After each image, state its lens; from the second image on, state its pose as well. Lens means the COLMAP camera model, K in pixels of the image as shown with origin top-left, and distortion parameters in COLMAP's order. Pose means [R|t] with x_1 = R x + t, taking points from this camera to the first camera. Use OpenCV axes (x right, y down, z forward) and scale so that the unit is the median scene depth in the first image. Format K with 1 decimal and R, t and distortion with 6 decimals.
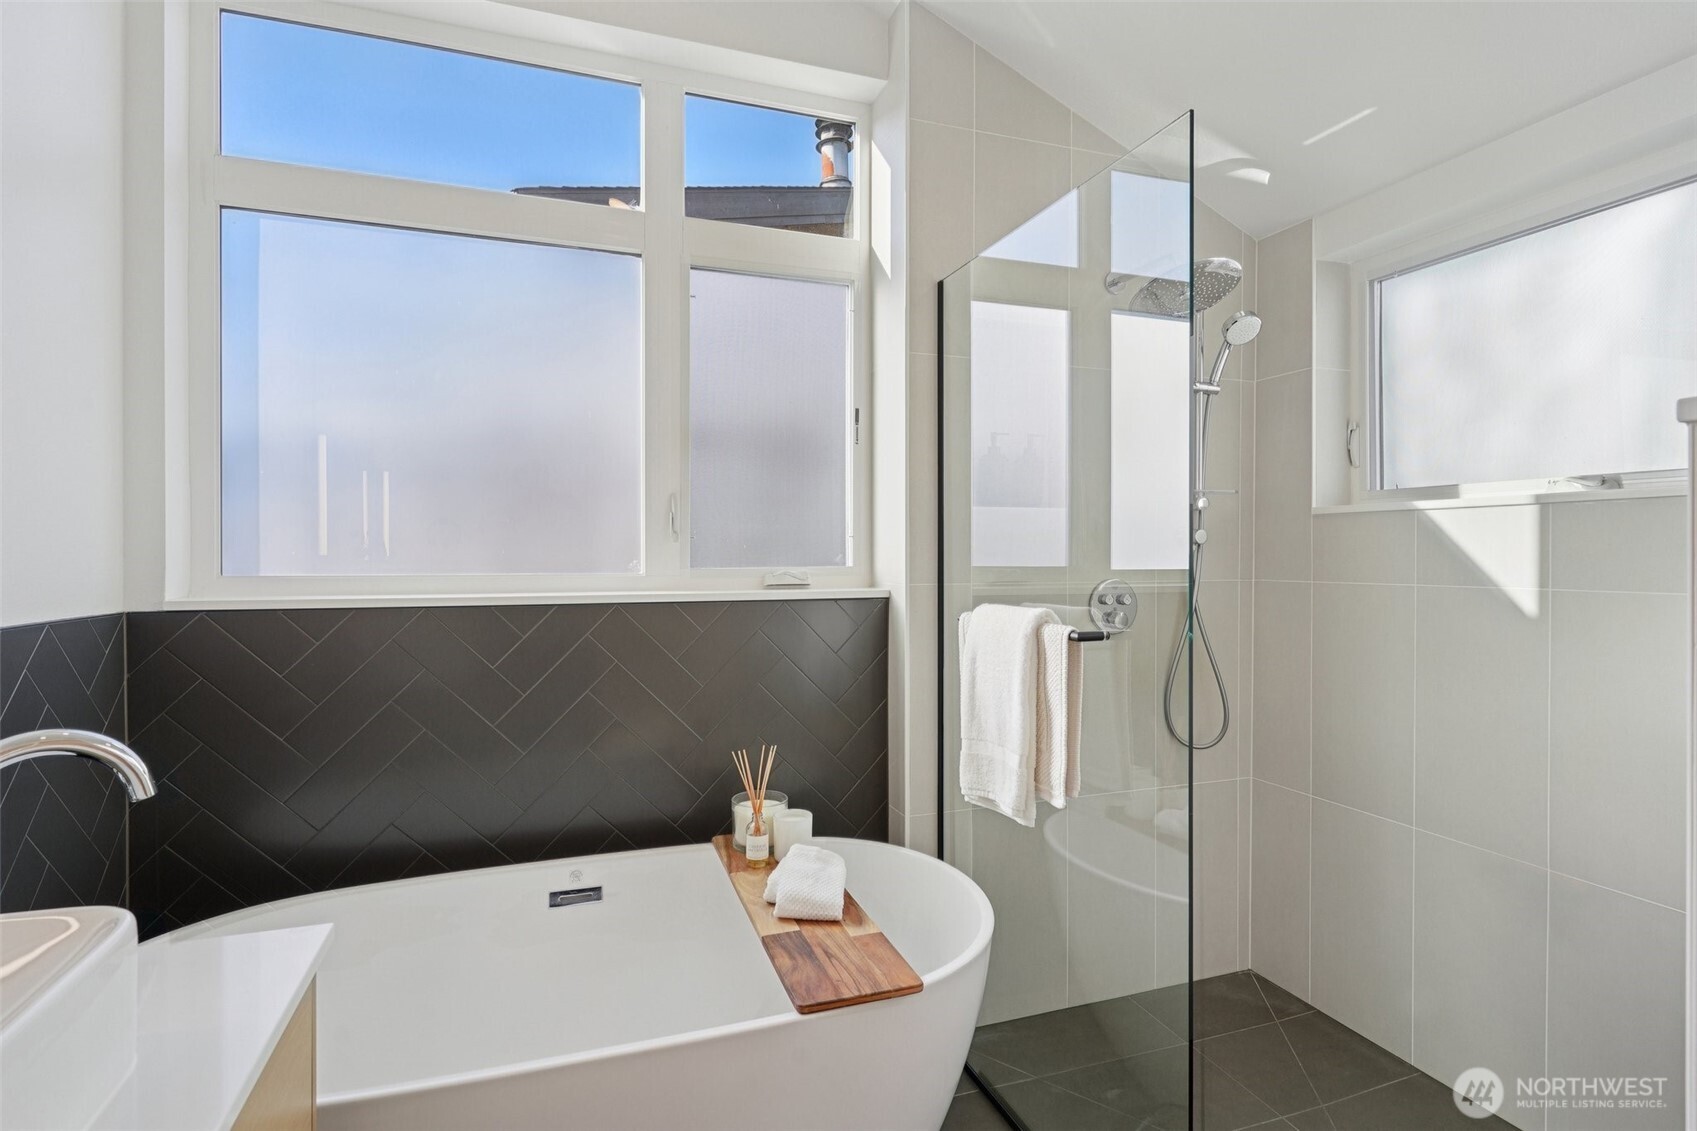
lens RADIAL K [[852.8, 0, 835.5], [0, 852.8, 559.6], [0, 0, 1]] dist [0.008795, -0.004862]
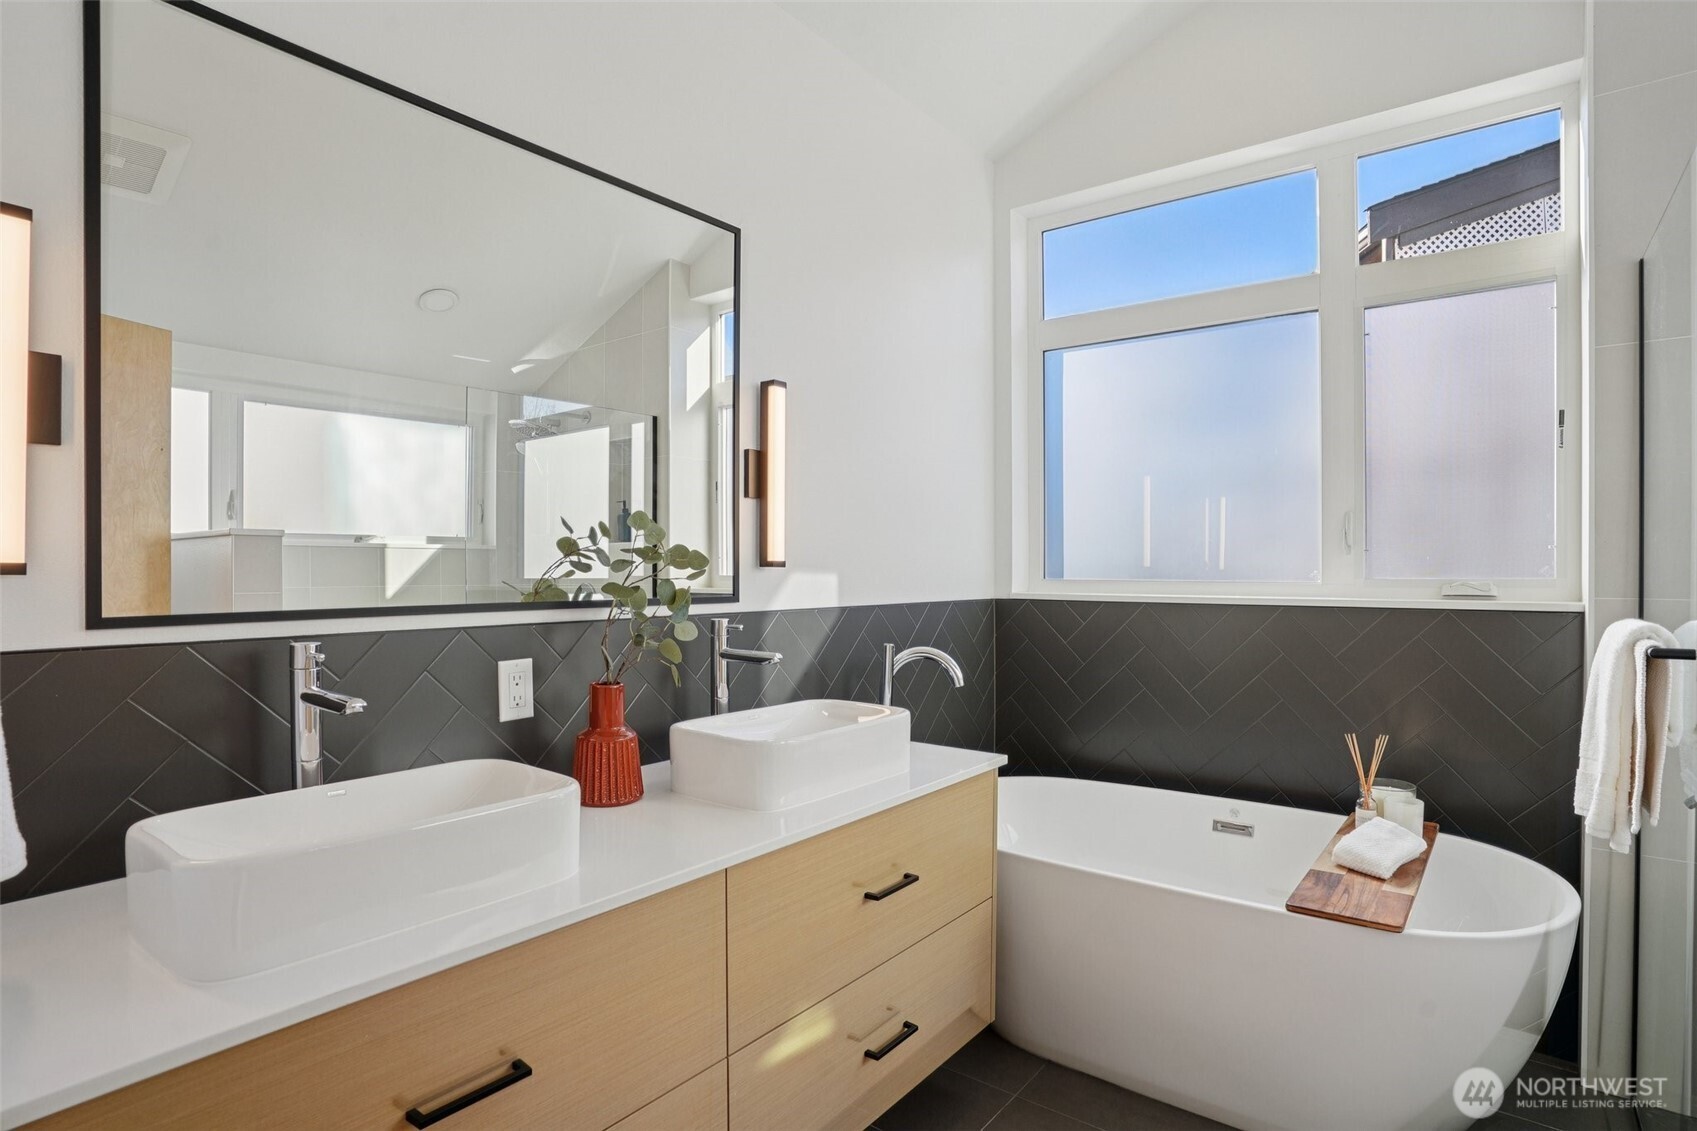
lens RADIAL K [[852.8, 0, 866.4], [0, 852.8, 567.0], [0, 0, 1]] dist [0.008795, -0.004862]
pose [[0.560069, 0.000102, -0.828446, 0.535505], [-0.005172, 0.999981, -0.003374, 0.003720], [0.828430, 0.006174, 0.560059, -0.225237]]
